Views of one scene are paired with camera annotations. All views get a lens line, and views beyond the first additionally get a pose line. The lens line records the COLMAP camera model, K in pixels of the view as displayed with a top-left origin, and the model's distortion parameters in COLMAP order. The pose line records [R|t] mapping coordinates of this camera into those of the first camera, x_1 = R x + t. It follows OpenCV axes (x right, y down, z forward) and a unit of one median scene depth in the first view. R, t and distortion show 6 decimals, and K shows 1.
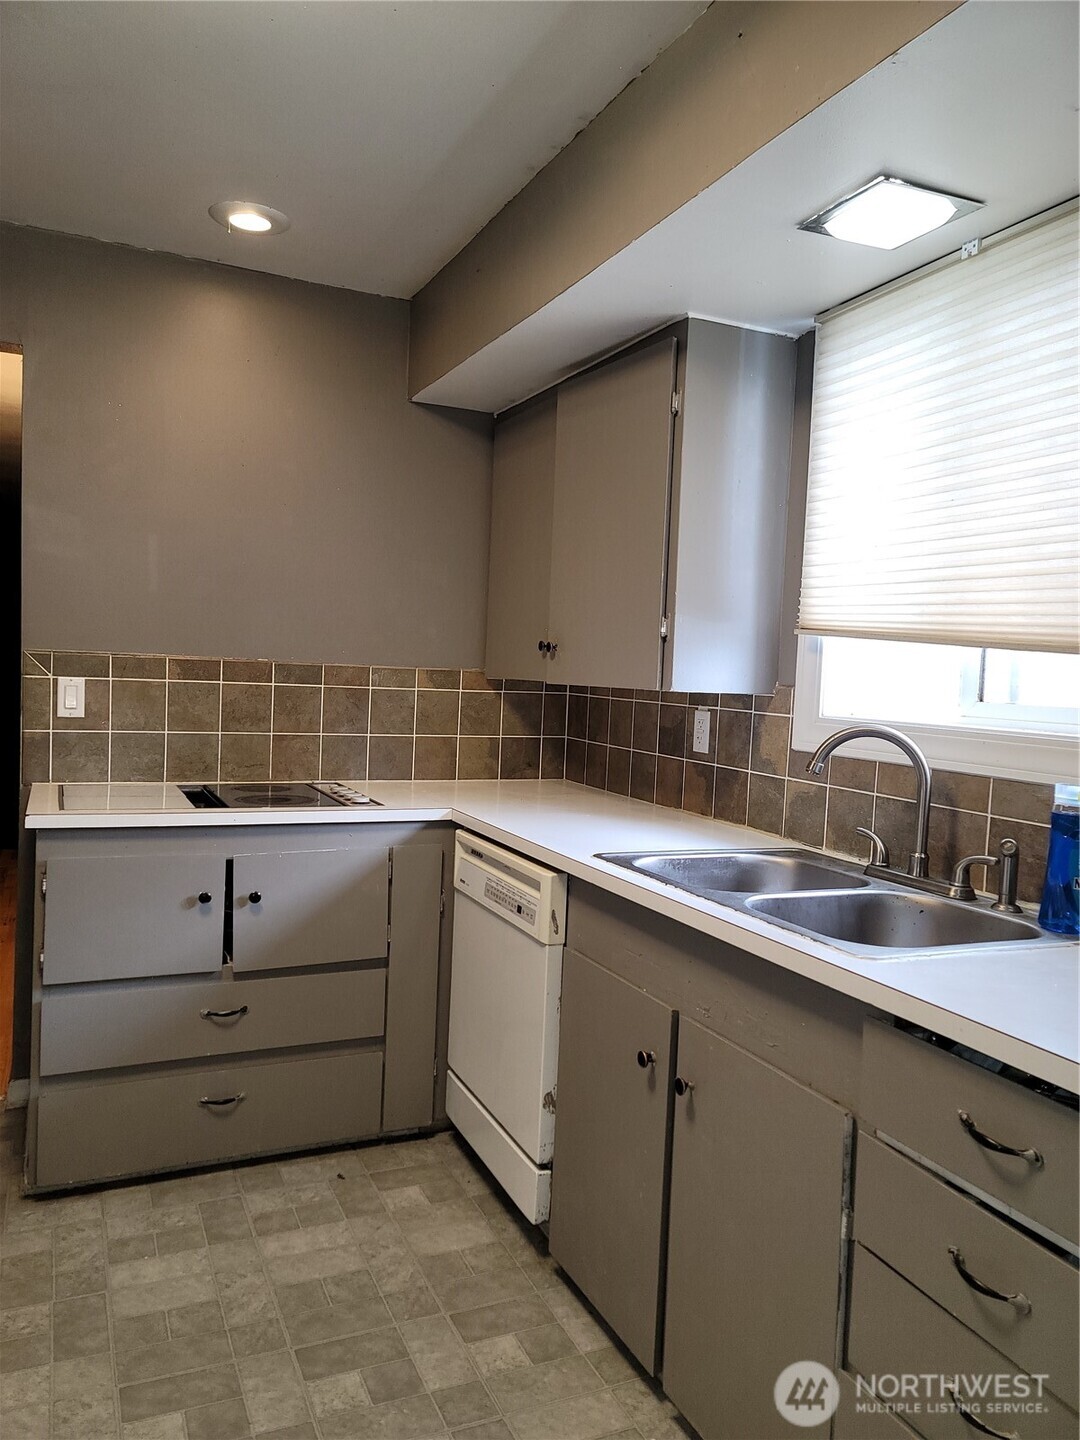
lens RADIAL K [[1064.7, 0, 538.7], [0, 1064.7, 726.1], [0, 0, 1]] dist [0.044693, 0.000123]
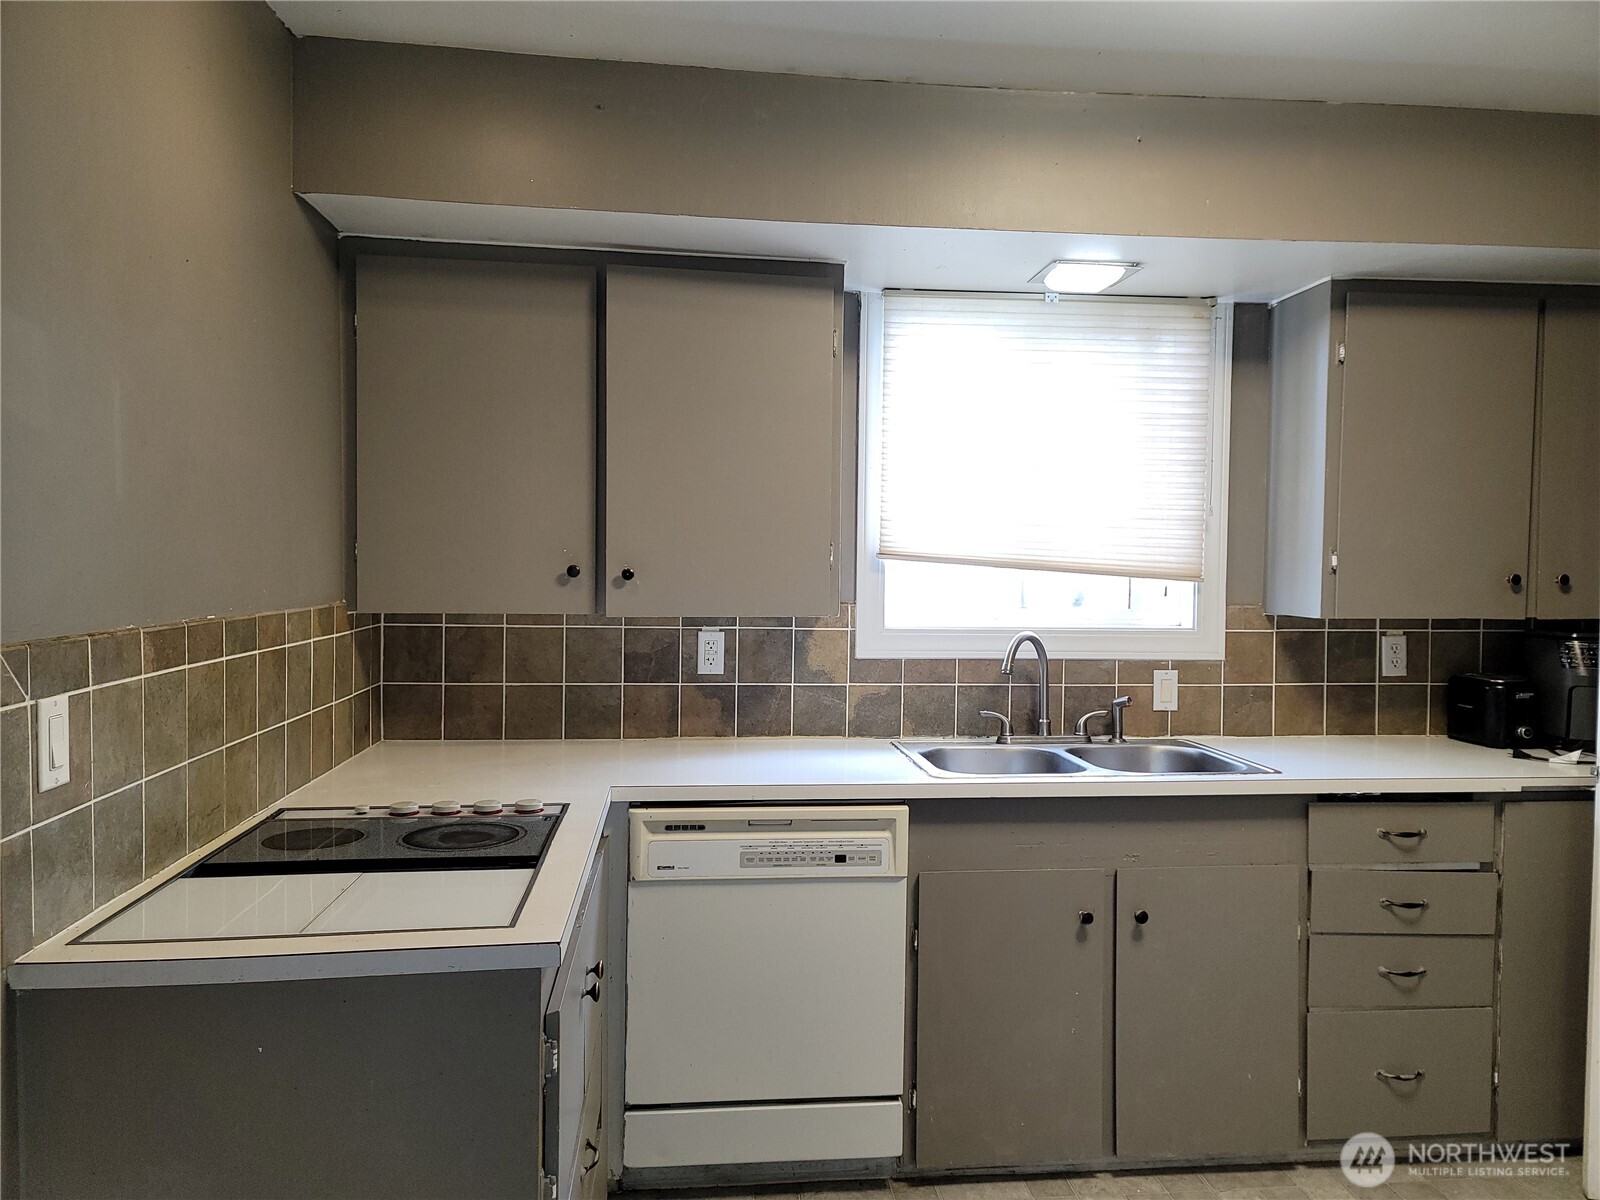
lens RADIAL K [[1183.0, 0, 807.4], [0, 1183.0, 599.9], [0, 0, 1]] dist [0.044693, 0.000123]
pose [[0.296728, -0.072371, 0.952216, -0.936073], [0.052650, 0.996847, 0.059356, -0.113227], [-0.953510, 0.032522, 0.299603, 0.642873]]
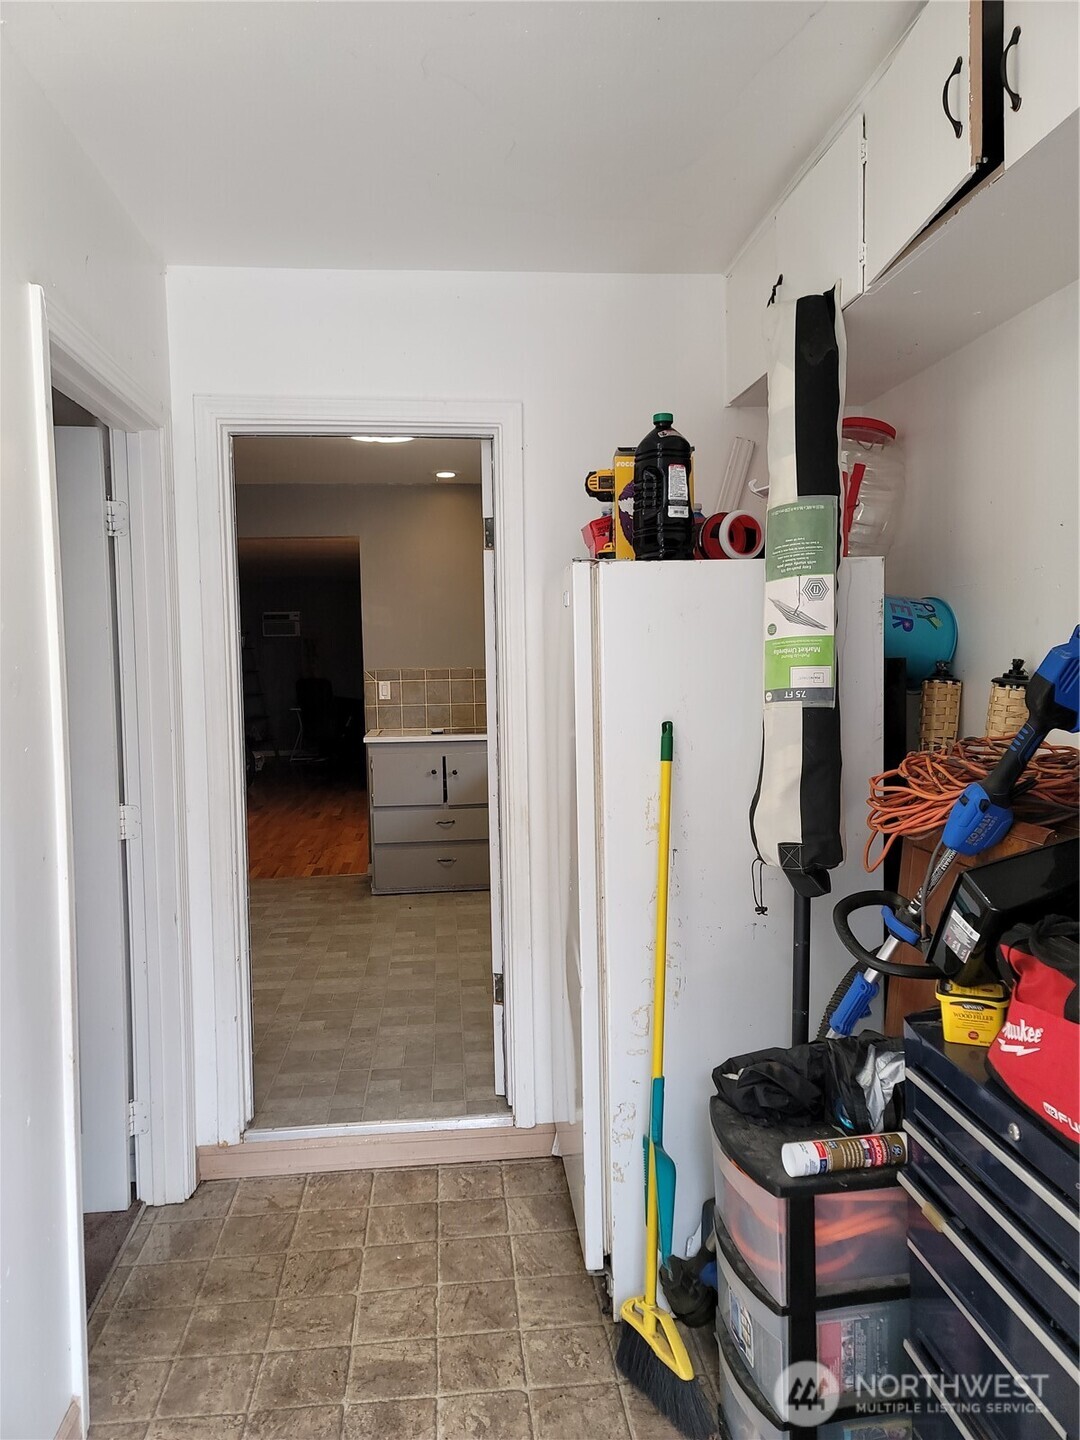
lens RADIAL K [[1064.7, 0, 538.7], [0, 1064.7, 726.1], [0, 0, 1]] dist [0.044693, 0.000123]
pose [[0.948046, -0.035421, -0.316155, 0.566595], [0.038548, 0.999250, 0.003641, 0.052111], [0.315788, -0.015639, 0.948701, -1.000383]]
